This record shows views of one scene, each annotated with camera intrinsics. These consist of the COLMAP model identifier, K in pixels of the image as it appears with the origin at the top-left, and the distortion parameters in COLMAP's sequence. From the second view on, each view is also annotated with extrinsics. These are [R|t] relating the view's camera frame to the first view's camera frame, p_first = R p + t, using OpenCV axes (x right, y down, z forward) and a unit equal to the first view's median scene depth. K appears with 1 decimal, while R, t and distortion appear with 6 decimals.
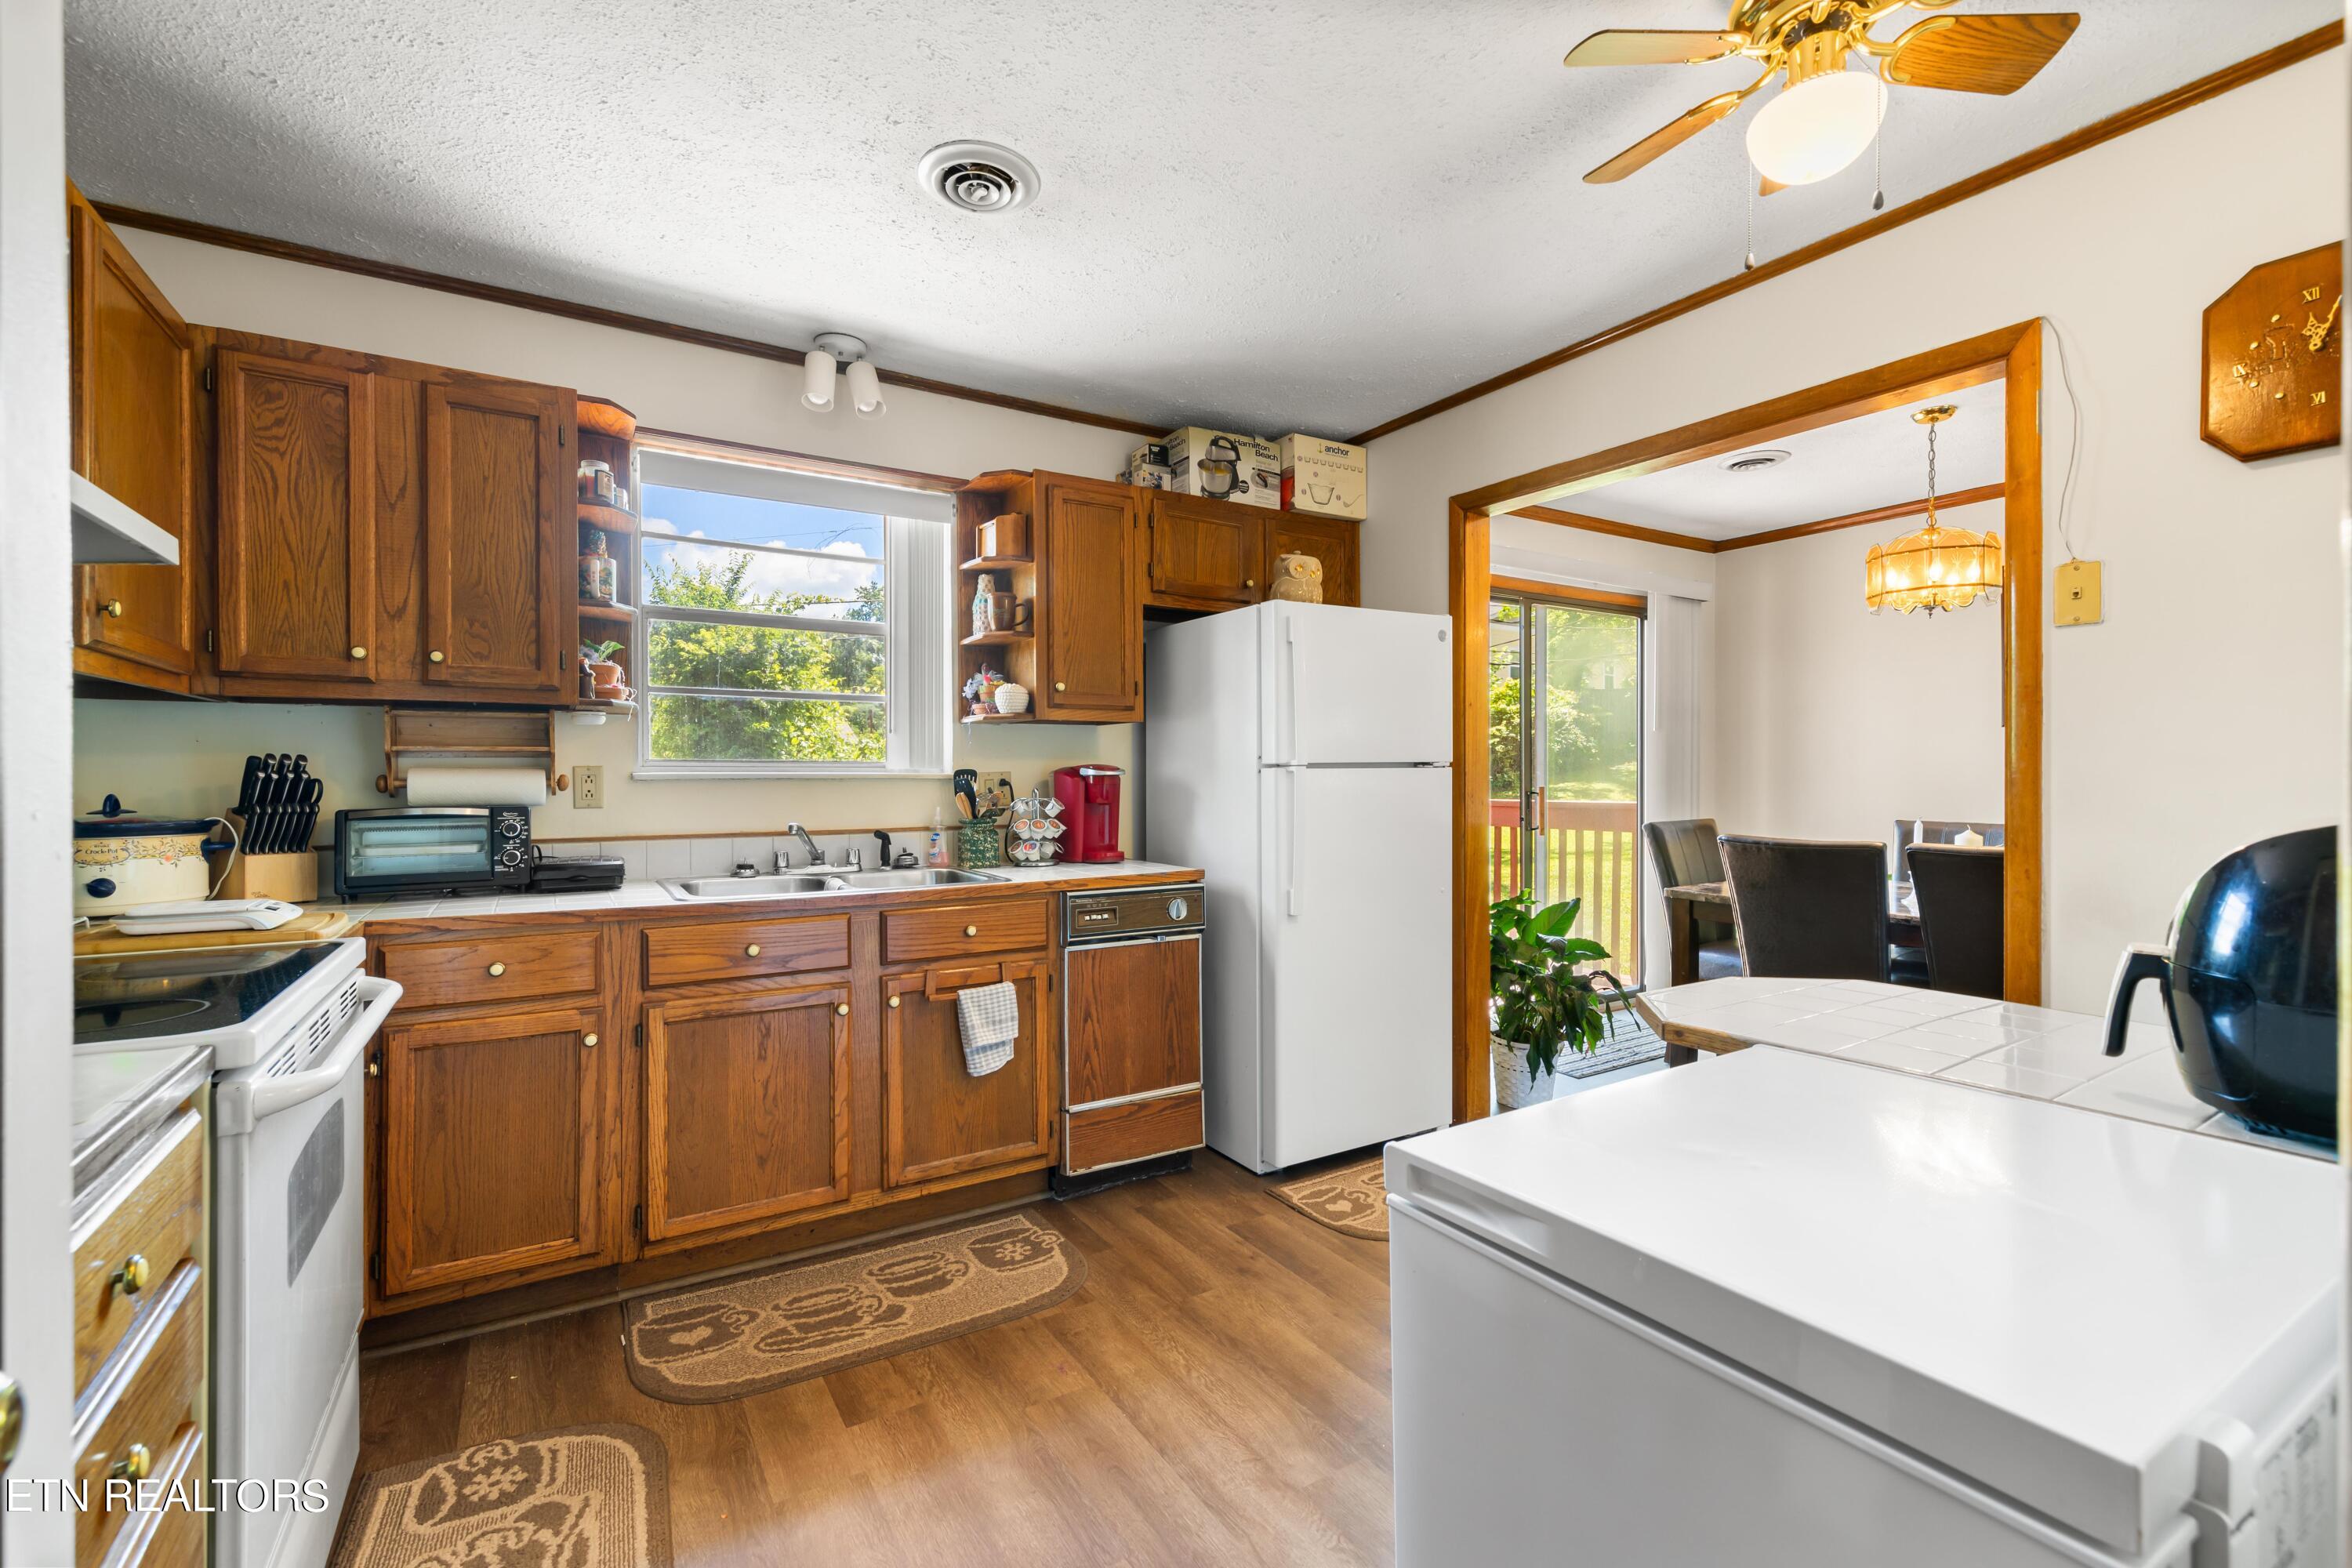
lens RADIAL K [[998.0, 0, 1155.5], [0, 998.0, 777.5], [0, 0, 1]] dist [0.017879, 0.000259]
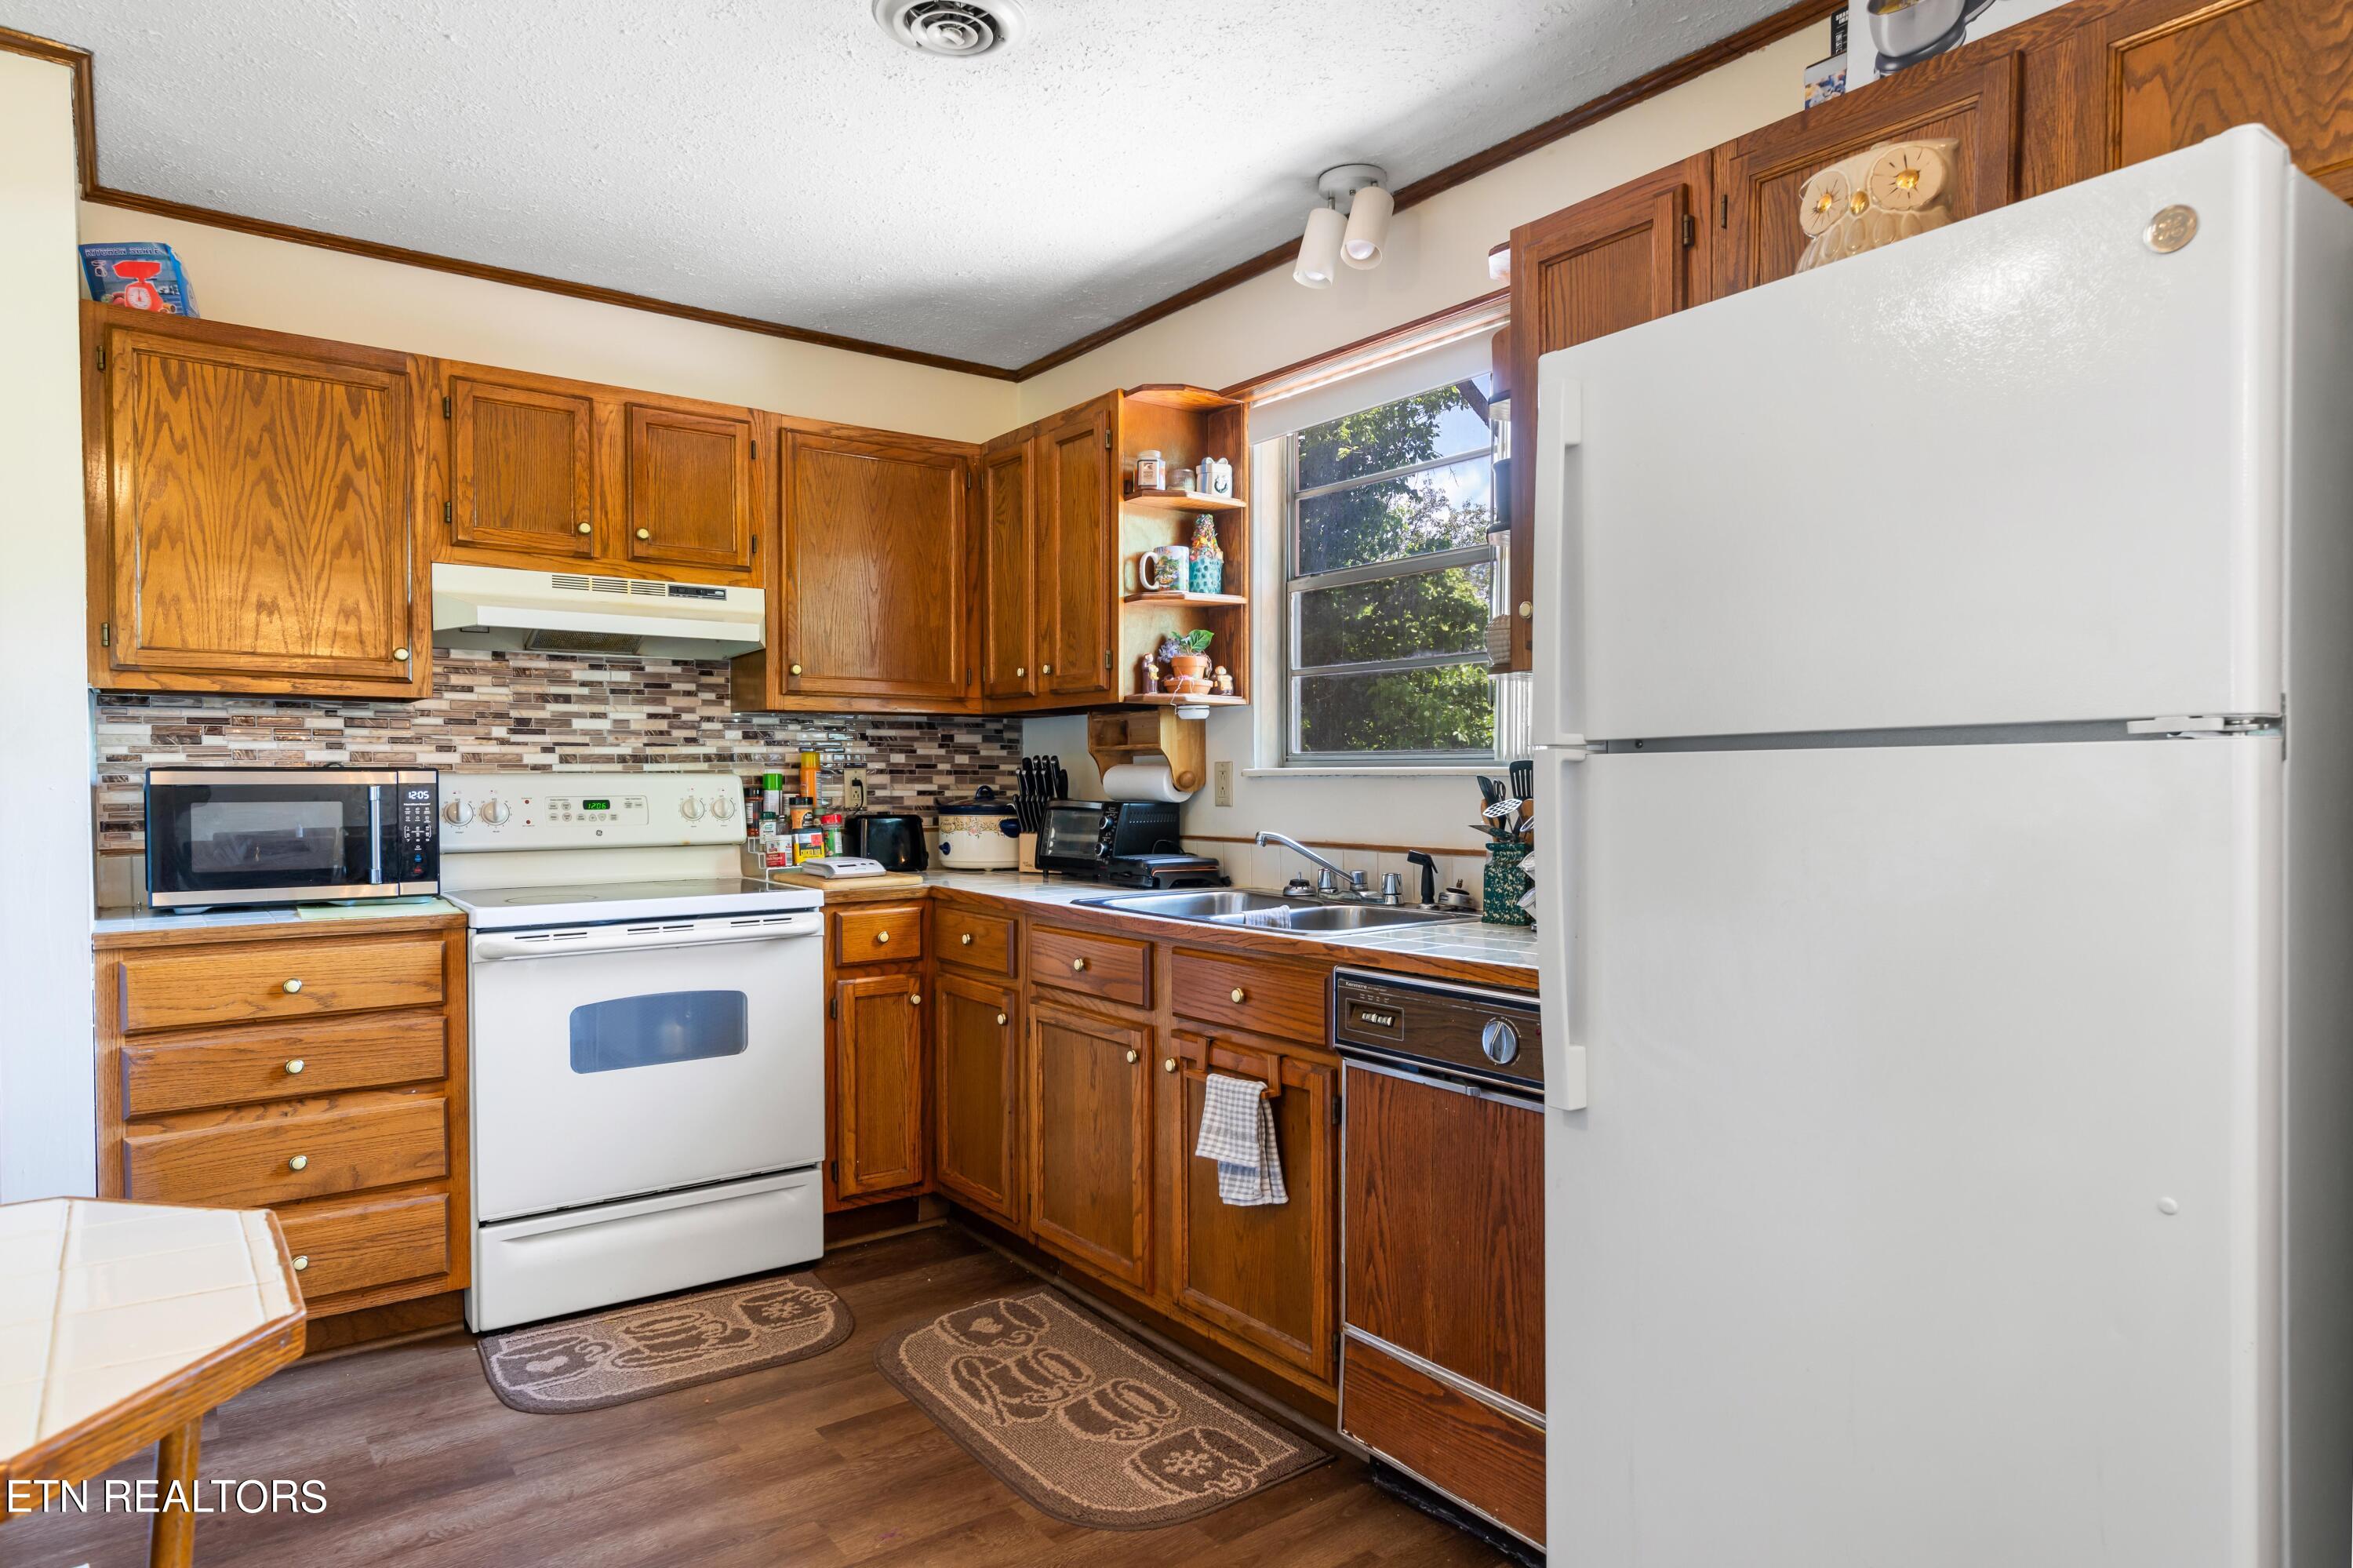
lens RADIAL K [[1373.6, 0, 1165.1], [0, 1373.6, 793.0], [0, 0, 1]] dist [0.026759, -0.000308]
pose [[0.099593, 0.017982, -0.994866, 0.849040], [0.005982, 0.999808, 0.018671, -0.007279], [0.995010, -0.007811, 0.099467, 0.951914]]
